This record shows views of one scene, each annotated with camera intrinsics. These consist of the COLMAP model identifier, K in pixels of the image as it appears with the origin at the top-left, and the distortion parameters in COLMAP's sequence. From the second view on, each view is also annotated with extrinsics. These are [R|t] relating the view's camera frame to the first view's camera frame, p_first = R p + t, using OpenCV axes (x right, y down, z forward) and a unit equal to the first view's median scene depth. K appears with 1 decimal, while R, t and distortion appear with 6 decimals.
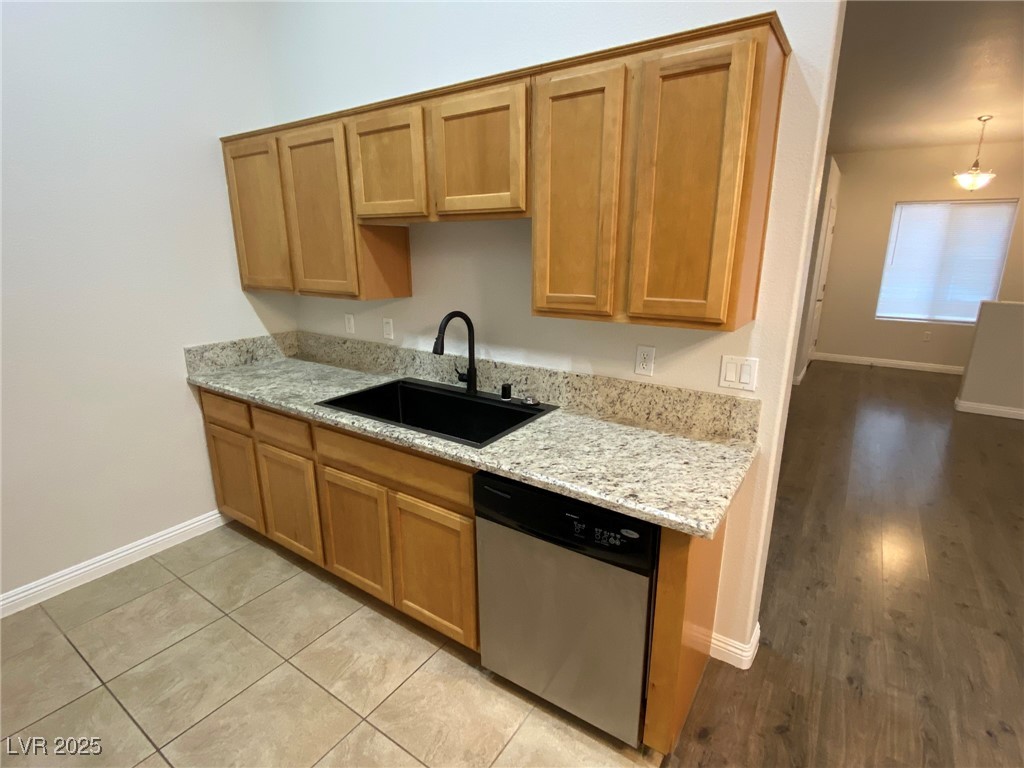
lens RADIAL K [[503.3, 0, 515.9], [0, 503.3, 383.3], [0, 0, 1]] dist [0.078443, -0.097704]
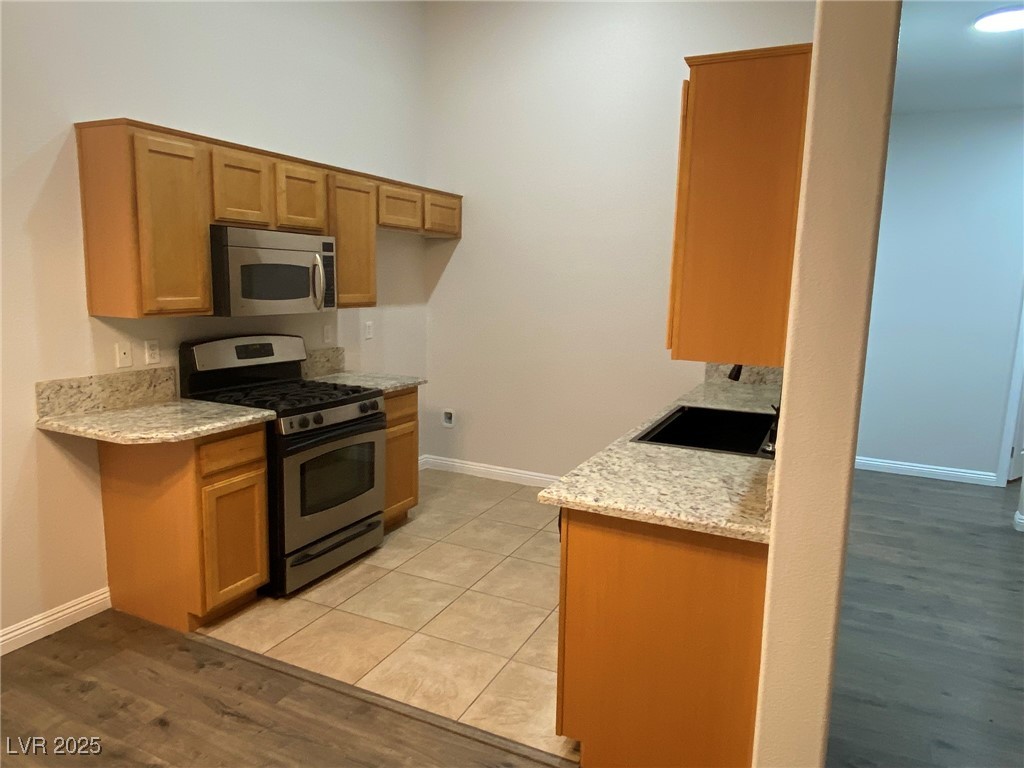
lens RADIAL K [[680.3, 0, 513.2], [0, 680.3, 379.1], [0, 0, 1]] dist [0.079593, -0.102177]
pose [[0.149909, 0.152063, -0.976936, 1.175634], [-0.280737, 0.953979, 0.105411, -0.082954], [0.948005, 0.258460, 0.185699, 0.335242]]
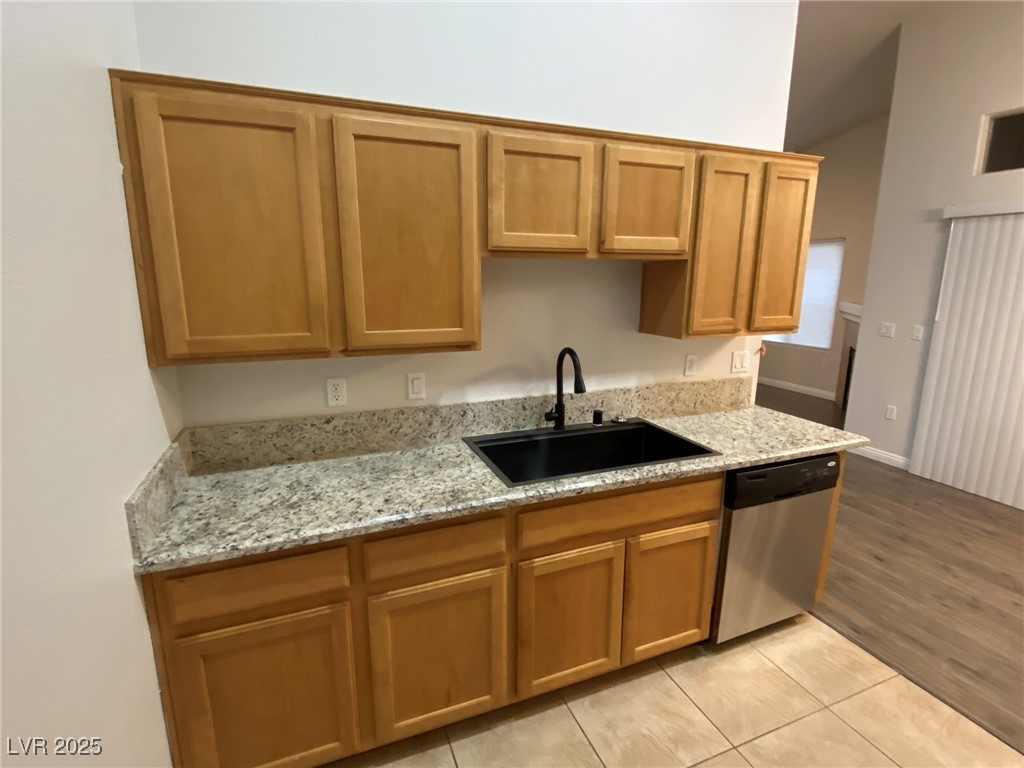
lens RADIAL K [[497.7, 0, 512.0], [0, 497.7, 384.0], [0, 0, 1]] dist [0.048120, -0.050508]
pose [[0.558592, -0.170168, 0.811799, -1.034949], [0.210696, 0.975736, 0.059555, -0.164428], [-0.802236, 0.137776, 0.580892, 0.572561]]
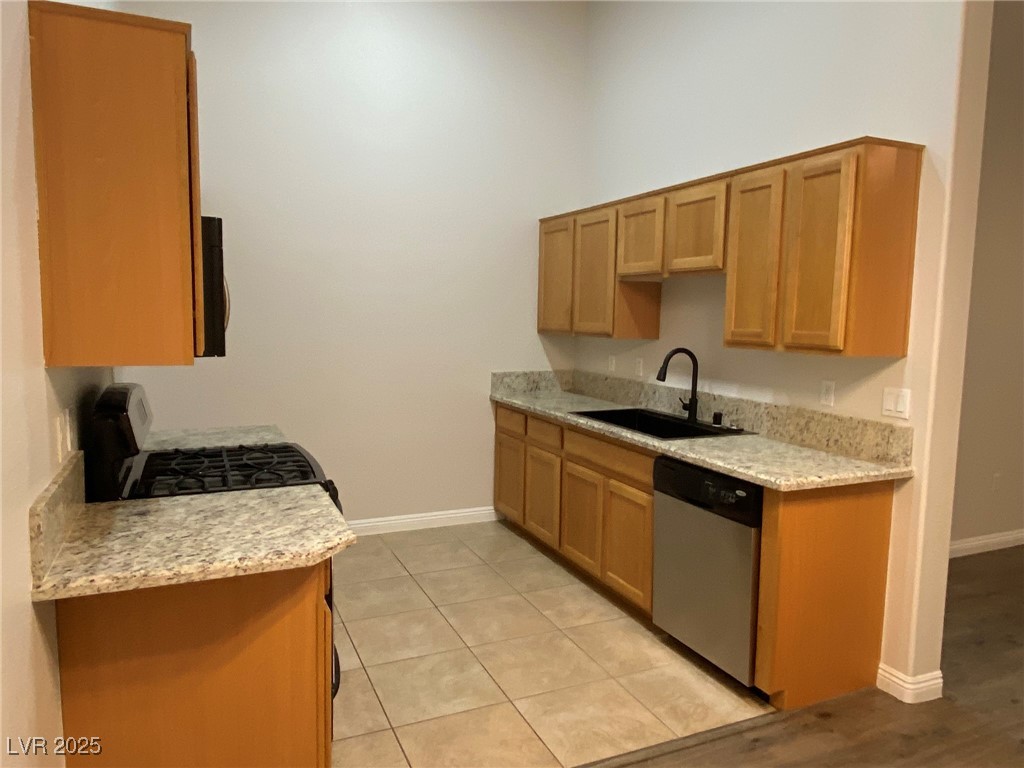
lens RADIAL K [[707.3, 0, 512.0], [0, 707.3, 384.0], [0, 0, 1]] dist [0.086344, -0.121390]
pose [[0.850507, 0.070513, -0.521216, 0.456772], [-0.154773, 0.980649, -0.119887, 0.222191], [0.502676, 0.182635, 0.844962, -0.669110]]
